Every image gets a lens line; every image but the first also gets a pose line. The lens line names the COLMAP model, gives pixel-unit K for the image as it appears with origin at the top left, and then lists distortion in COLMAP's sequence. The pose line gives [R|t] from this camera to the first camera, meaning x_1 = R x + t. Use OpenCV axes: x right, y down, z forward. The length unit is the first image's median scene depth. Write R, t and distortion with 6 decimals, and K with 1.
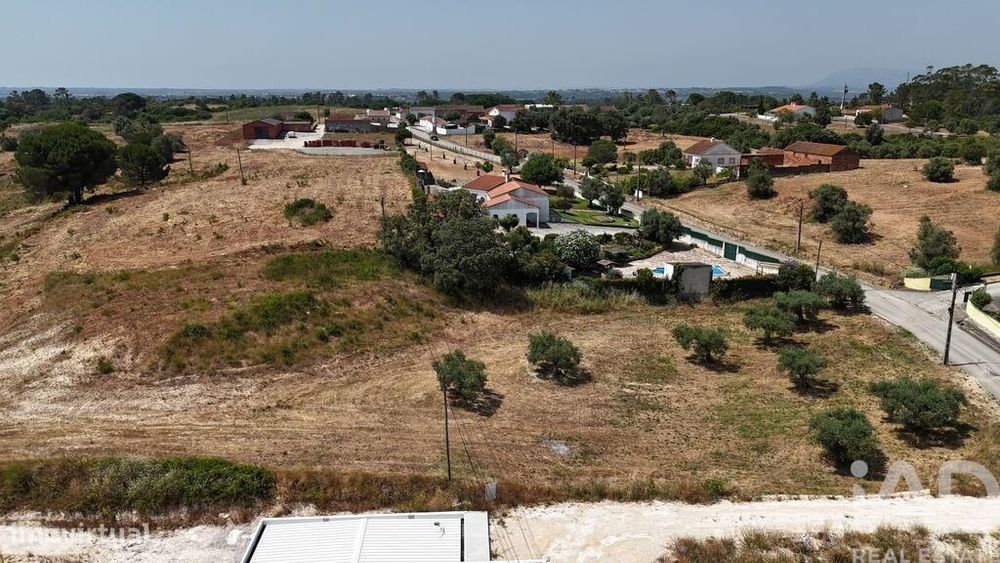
lens RADIAL K [[745.3, 0, 496.6], [0, 745.3, 283.5], [0, 0, 1]] dist [0.041867, -0.013755]
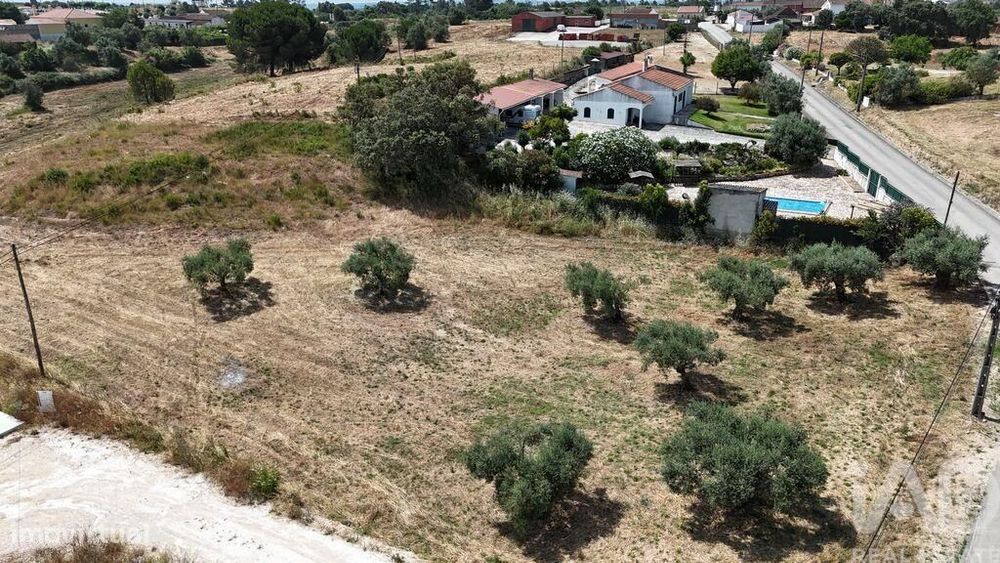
lens RADIAL K [[745.3, 0, 500.8], [0, 745.3, 283.3], [0, 0, 1]] dist [0.041867, -0.013755]
pose [[0.856588, 0.180014, -0.483582, 0.361937], [-0.128623, 0.982081, 0.137745, -0.006235], [0.499712, -0.055790, 0.864393, 0.266046]]
